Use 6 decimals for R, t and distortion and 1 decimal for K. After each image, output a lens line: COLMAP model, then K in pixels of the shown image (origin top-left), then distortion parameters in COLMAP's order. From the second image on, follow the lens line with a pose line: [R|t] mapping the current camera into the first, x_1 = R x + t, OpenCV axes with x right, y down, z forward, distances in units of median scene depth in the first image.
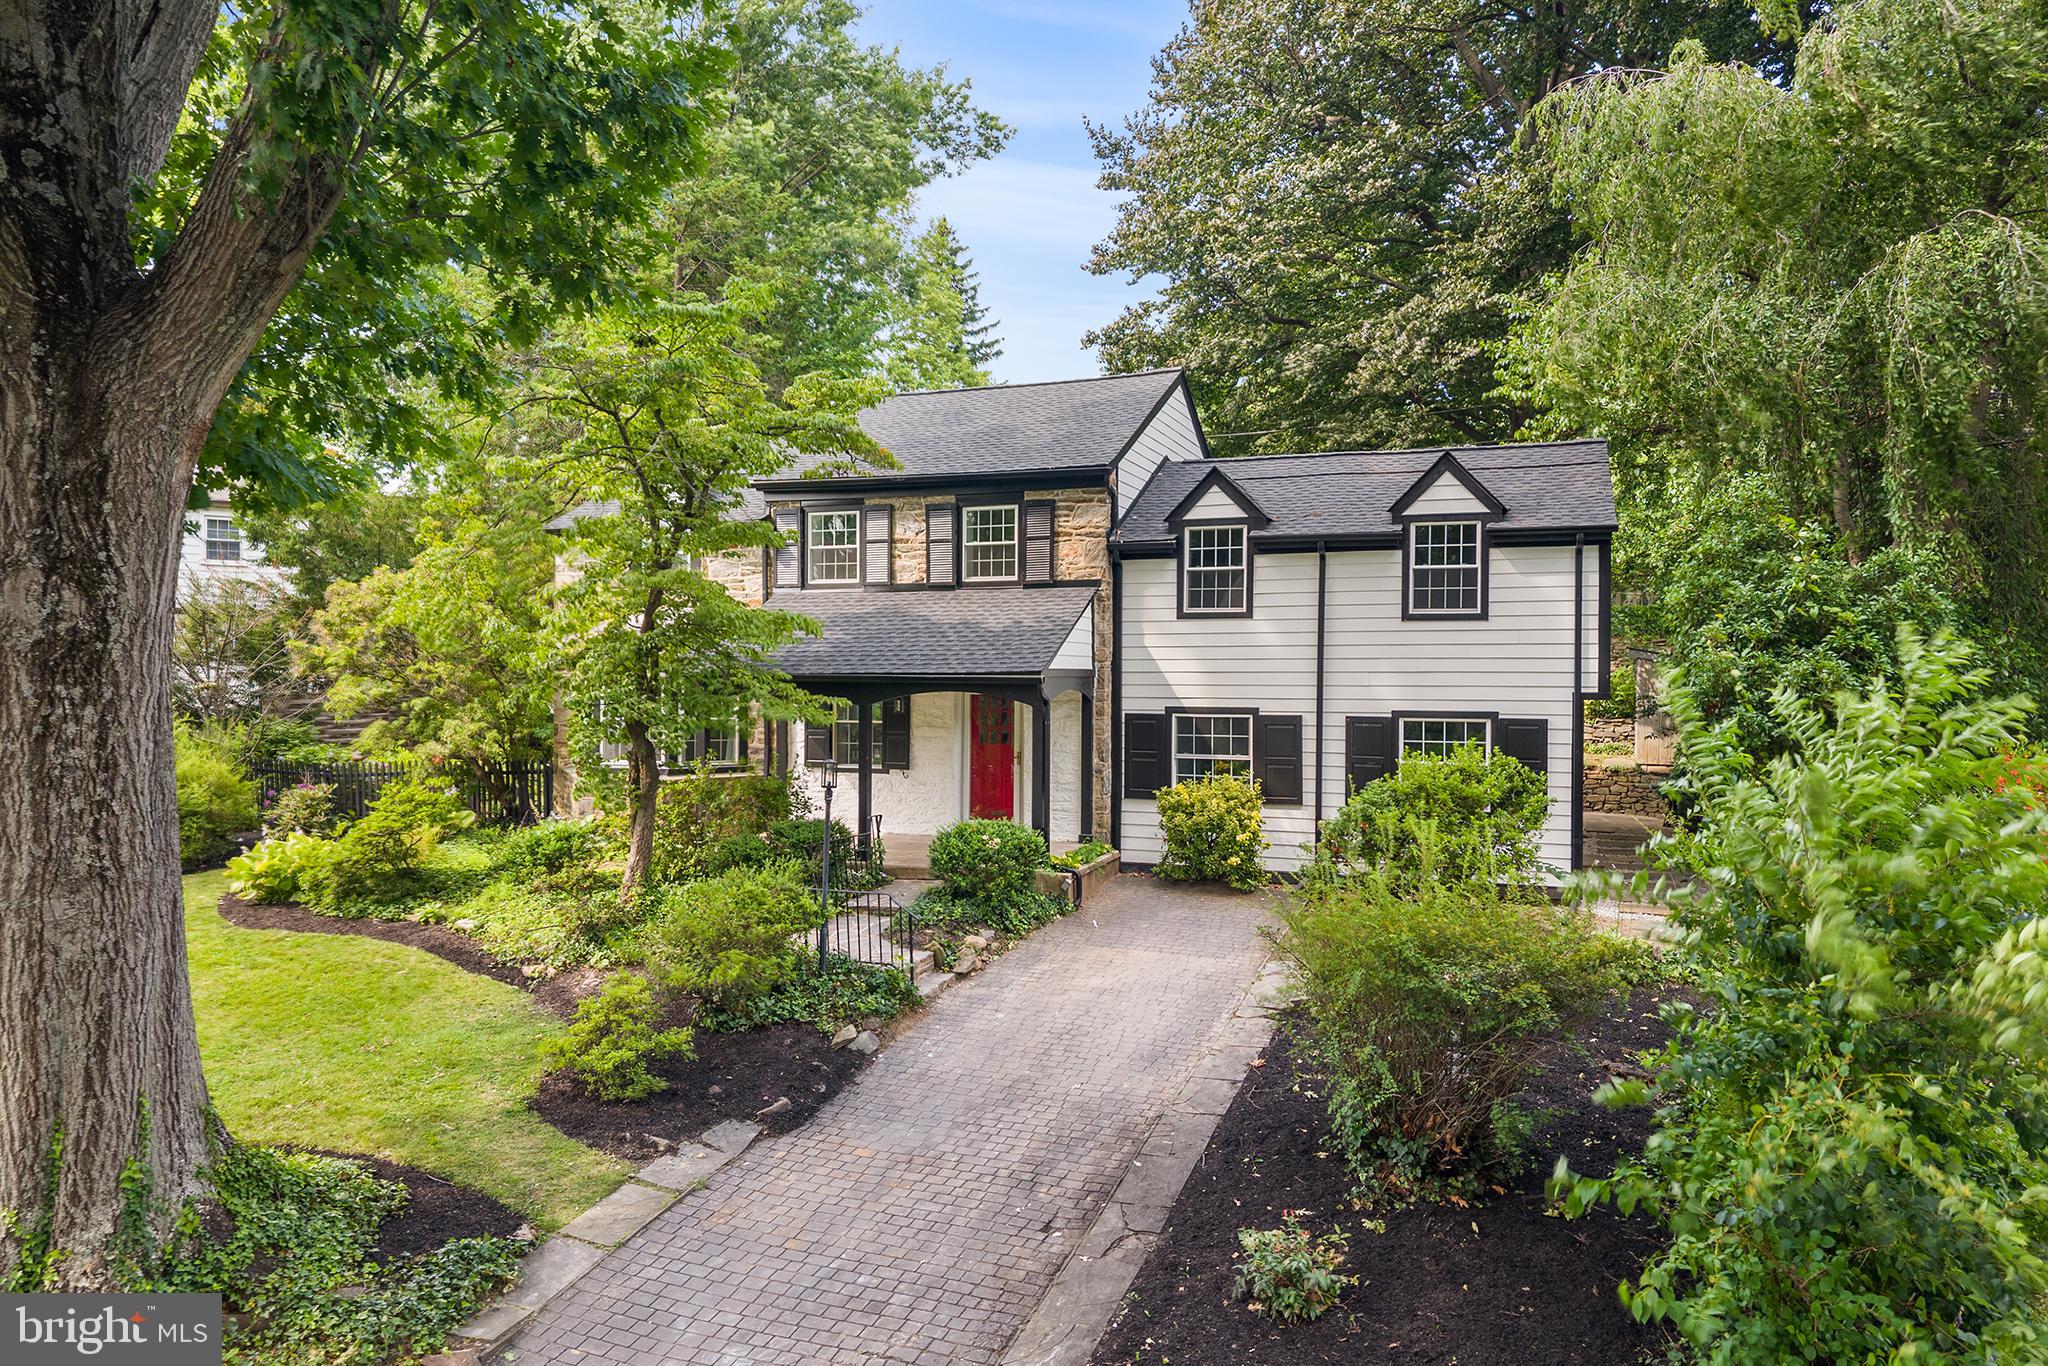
lens RADIAL K [[1391.8, 0, 1030.6], [0, 1391.8, 682.0], [0, 0, 1]] dist [0.020951, -0.020096]
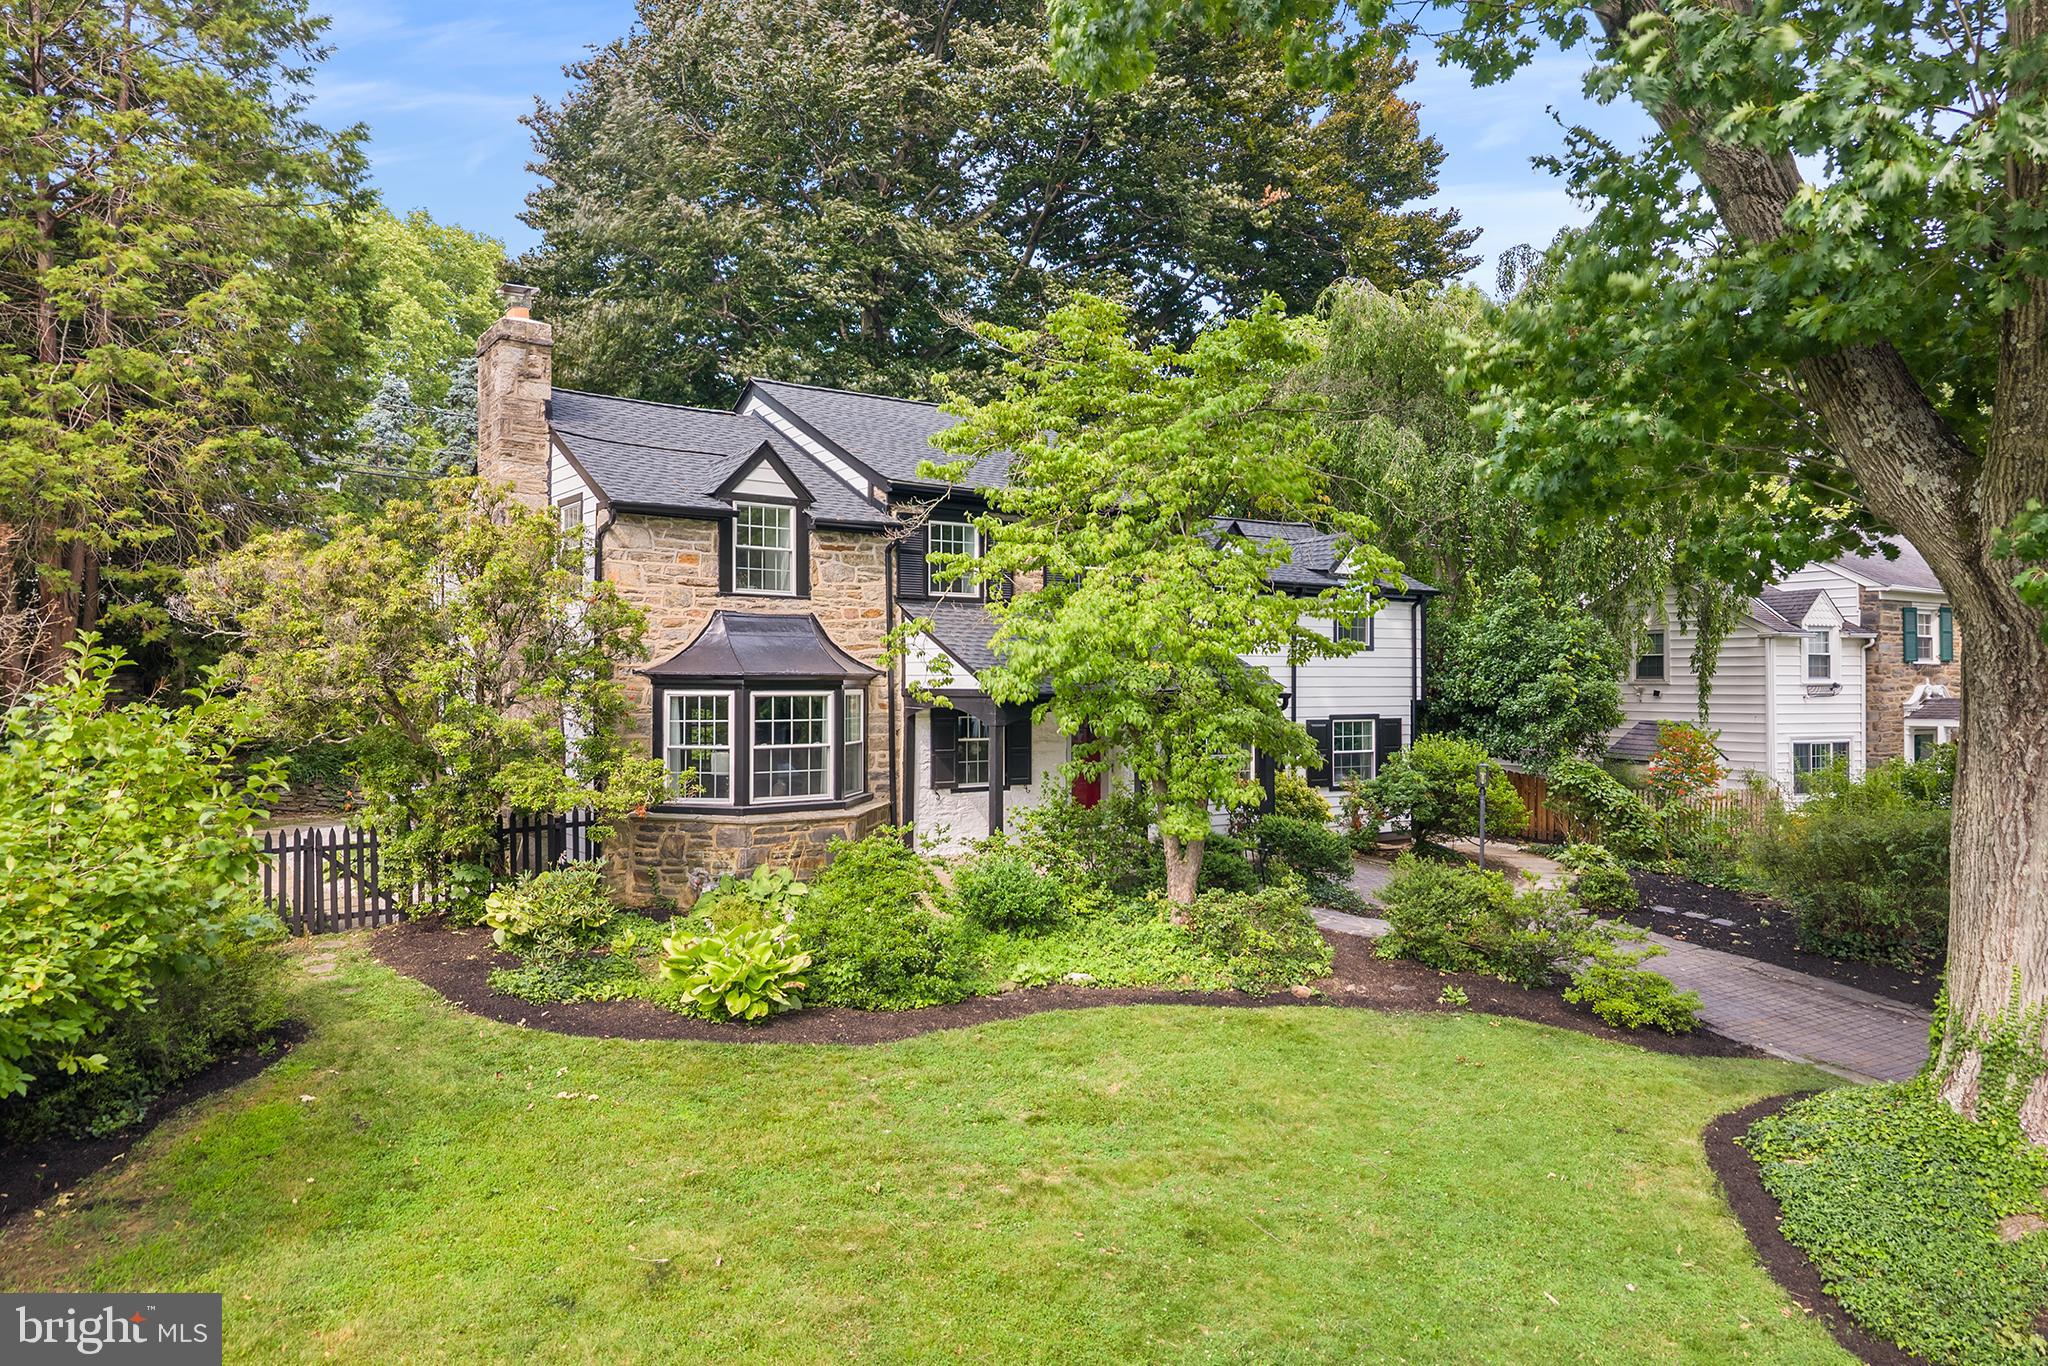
lens RADIAL K [[1391.8, 0, 1030.6], [0, 1391.8, 682.0], [0, 0, 1]] dist [0.020951, -0.020096]
pose [[0.455591, -0.015364, 0.890057, -0.759130], [-0.035706, 0.998731, 0.035517, -0.033743], [-0.889473, -0.047961, 0.454464, 0.452684]]
